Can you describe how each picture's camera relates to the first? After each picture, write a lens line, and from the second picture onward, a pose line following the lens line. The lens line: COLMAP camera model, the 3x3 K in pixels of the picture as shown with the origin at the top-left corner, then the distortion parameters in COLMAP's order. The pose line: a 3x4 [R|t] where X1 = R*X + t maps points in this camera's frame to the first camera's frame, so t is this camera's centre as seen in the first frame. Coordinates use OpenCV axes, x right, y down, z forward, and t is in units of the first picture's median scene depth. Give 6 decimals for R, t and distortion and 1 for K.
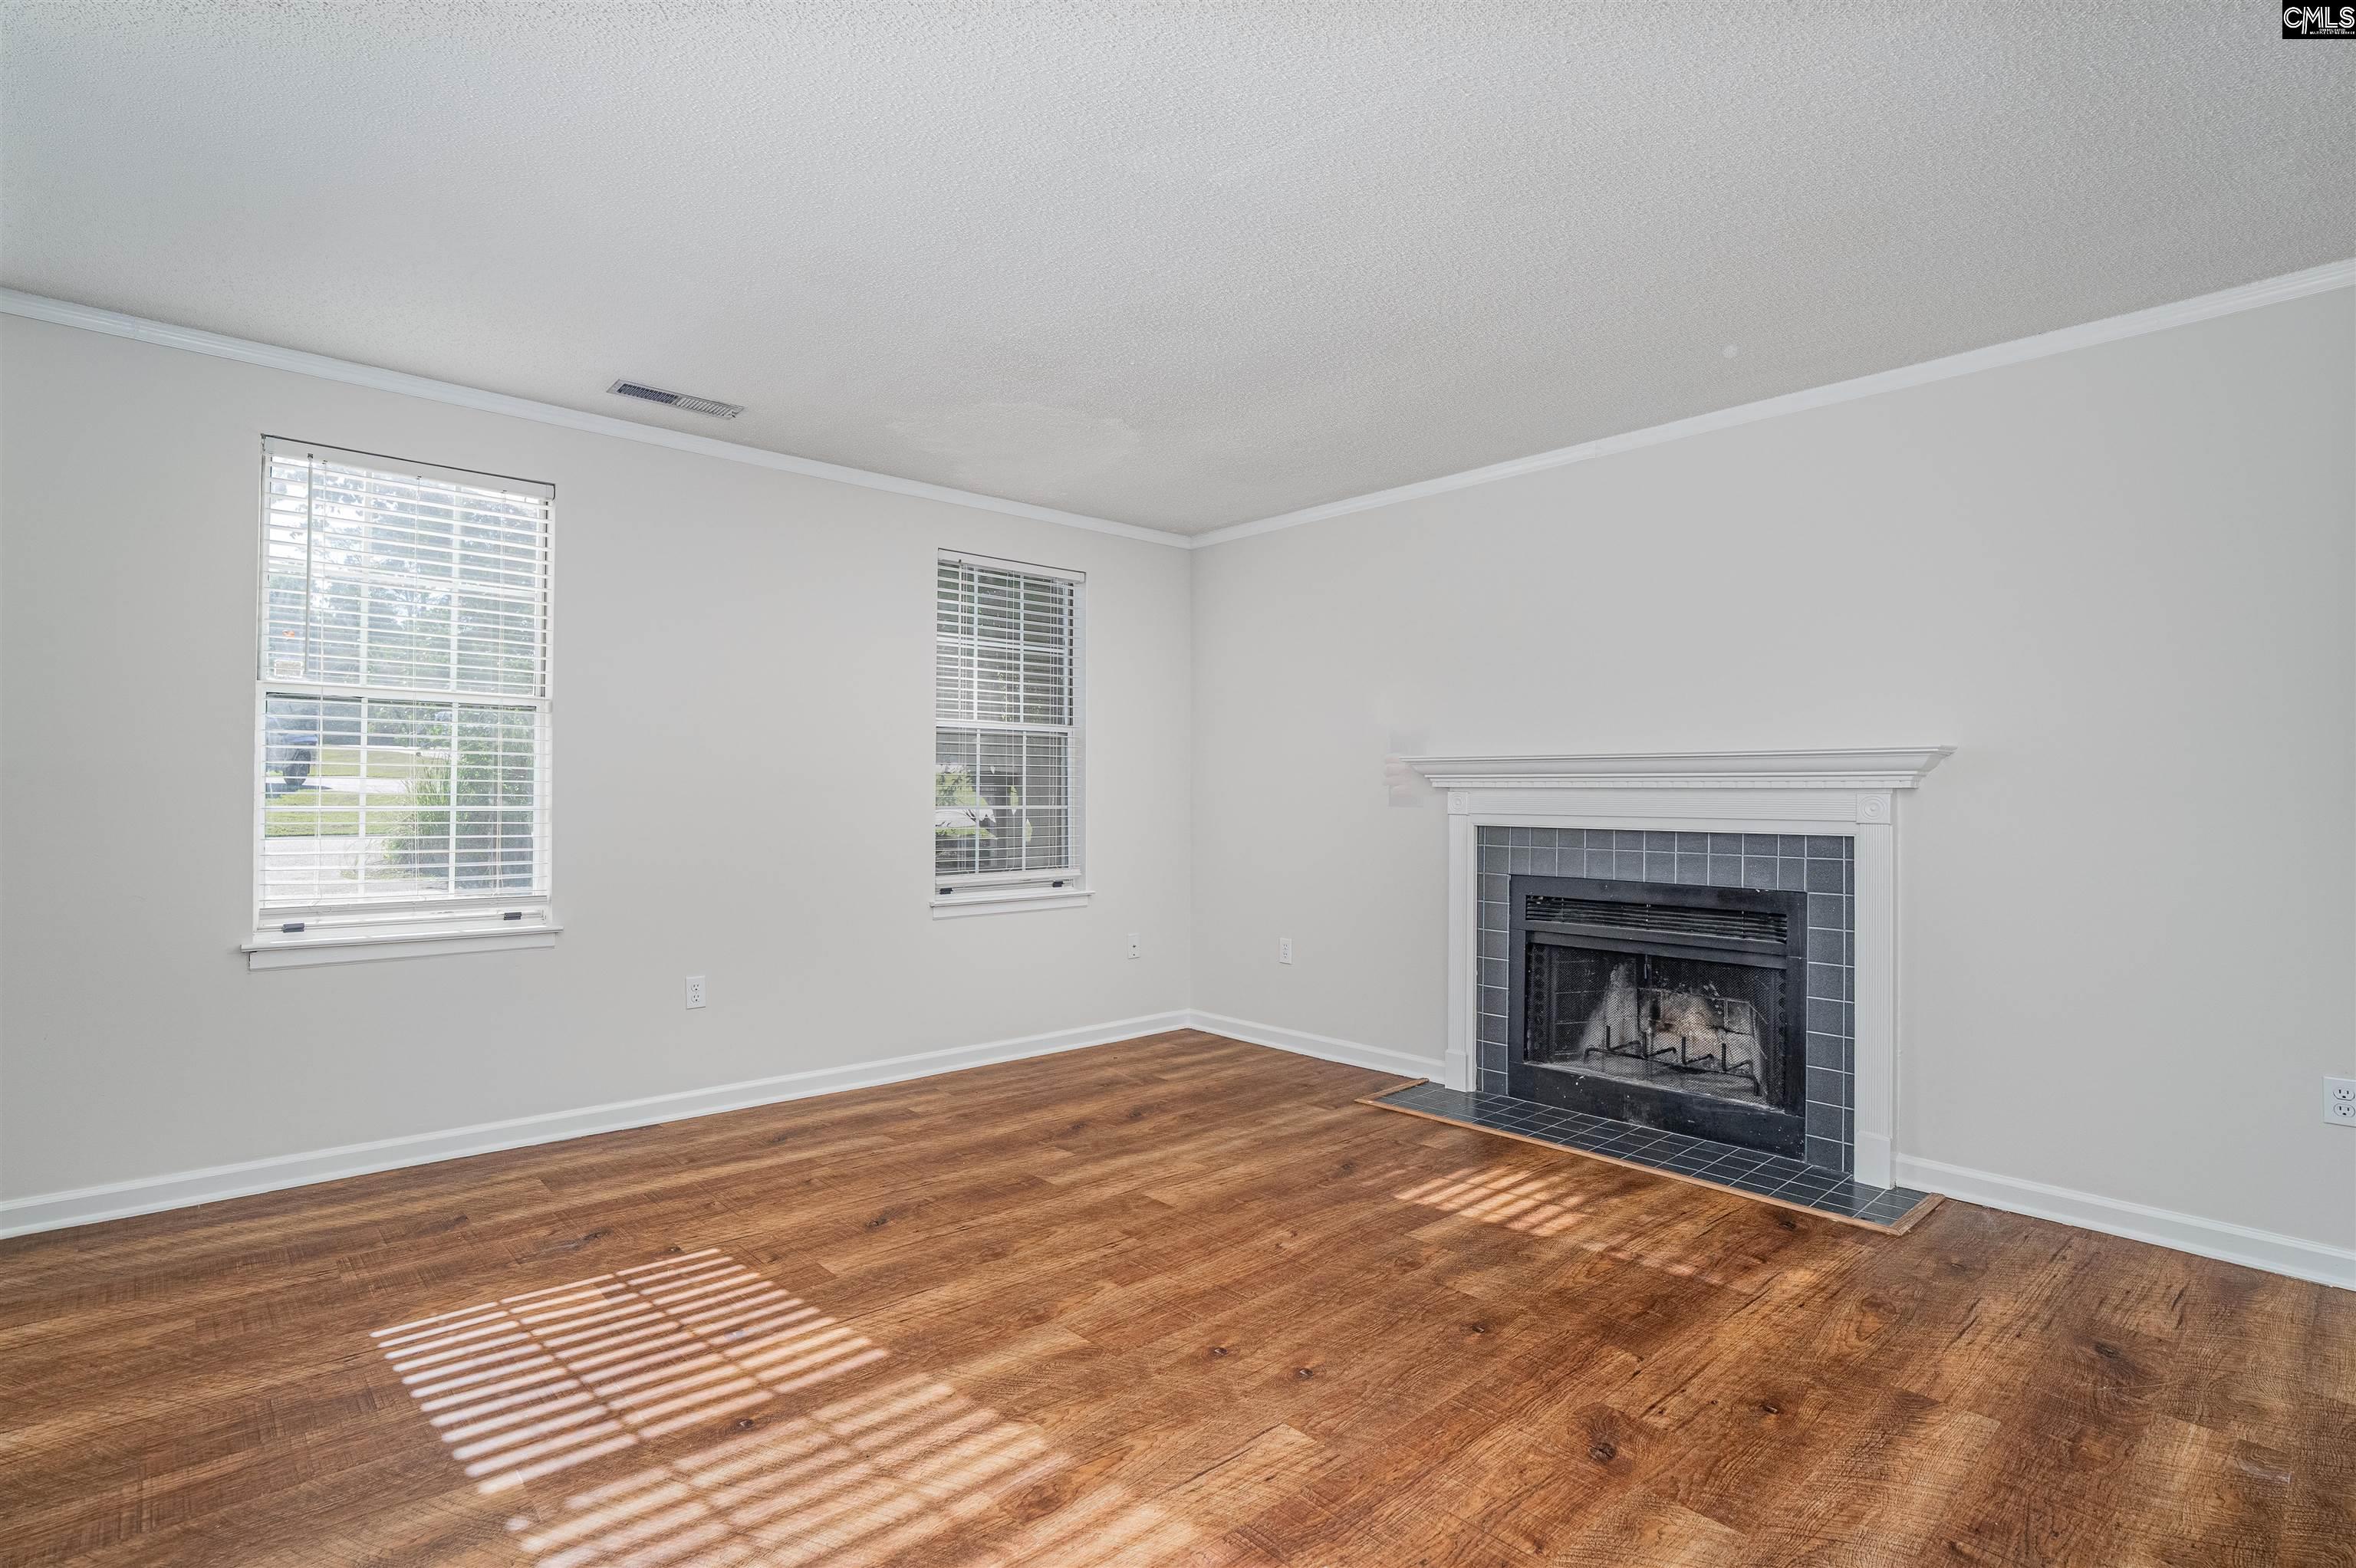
lens RADIAL K [[1088.1, 0, 1181.5], [0, 1088.1, 783.4], [0, 0, 1]] dist [-0.027691, 0.010296]
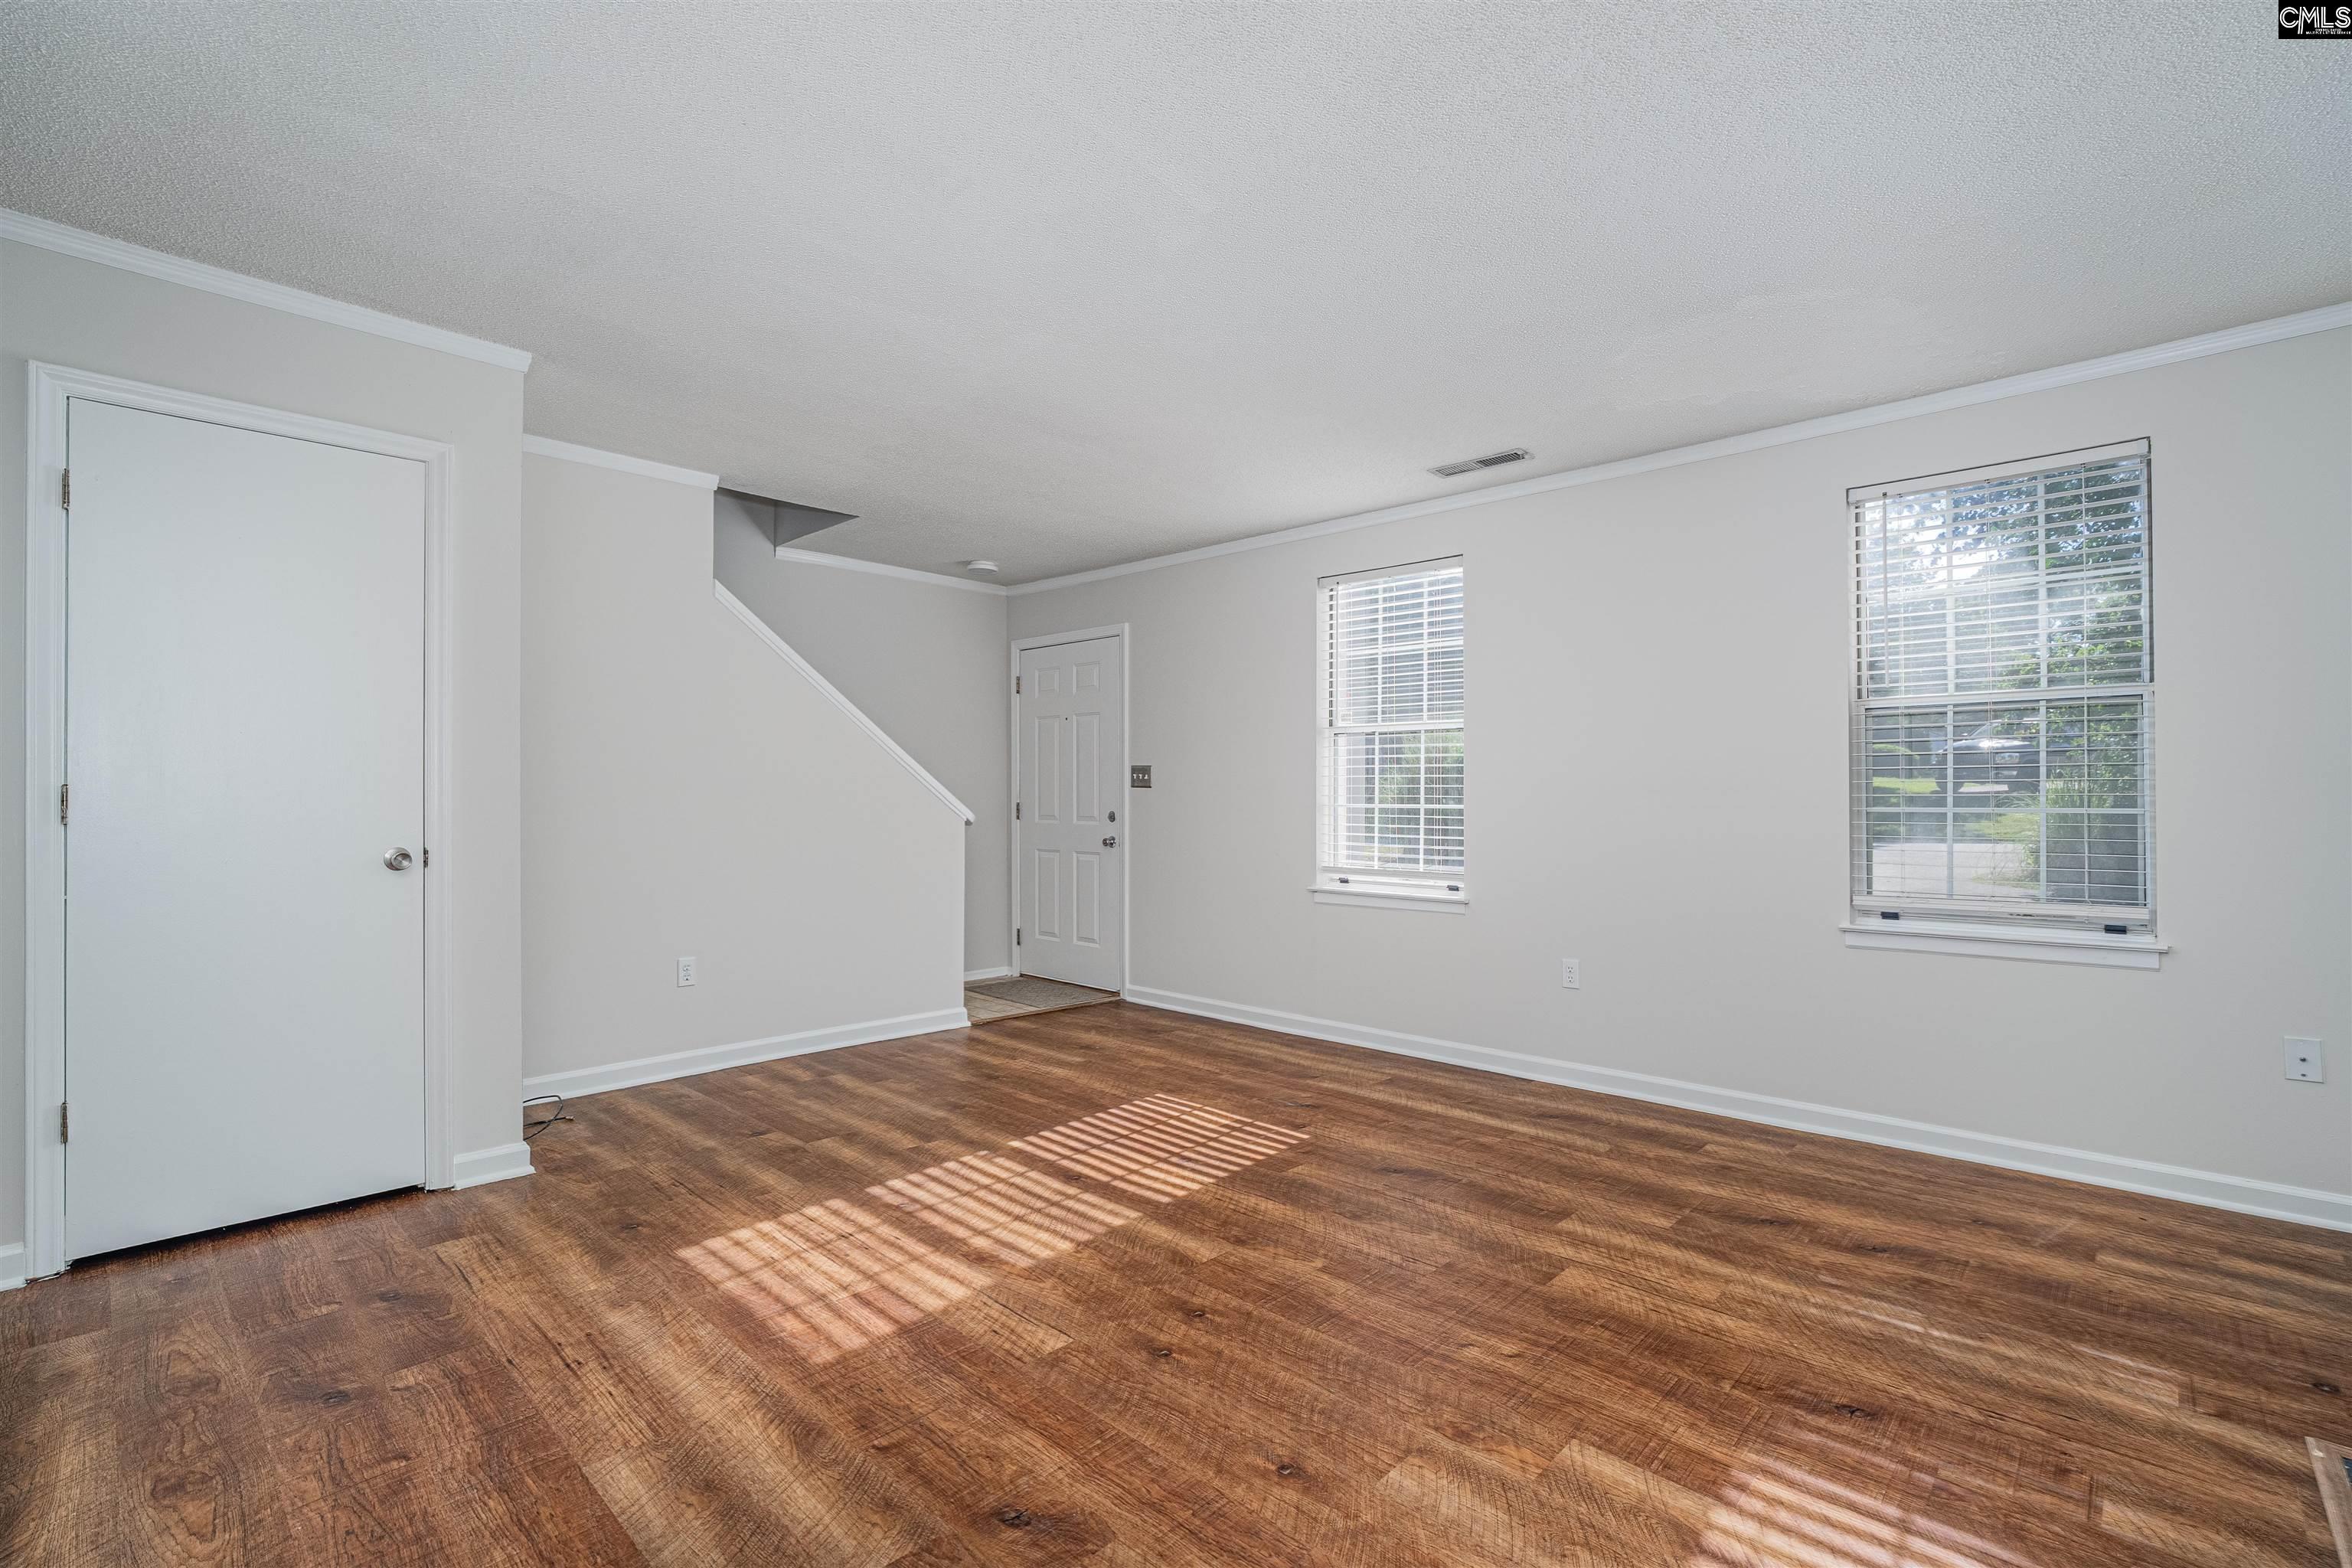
lens RADIAL K [[1086.4, 0, 1174.9], [0, 1086.4, 784.9], [0, 0, 1]] dist [-0.027691, 0.010296]
pose [[0.083446, -0.015876, -0.996386, 0.969881], [0.013663, 0.999797, -0.014786, 0.016738], [0.996419, -0.012380, 0.083646, 0.789183]]
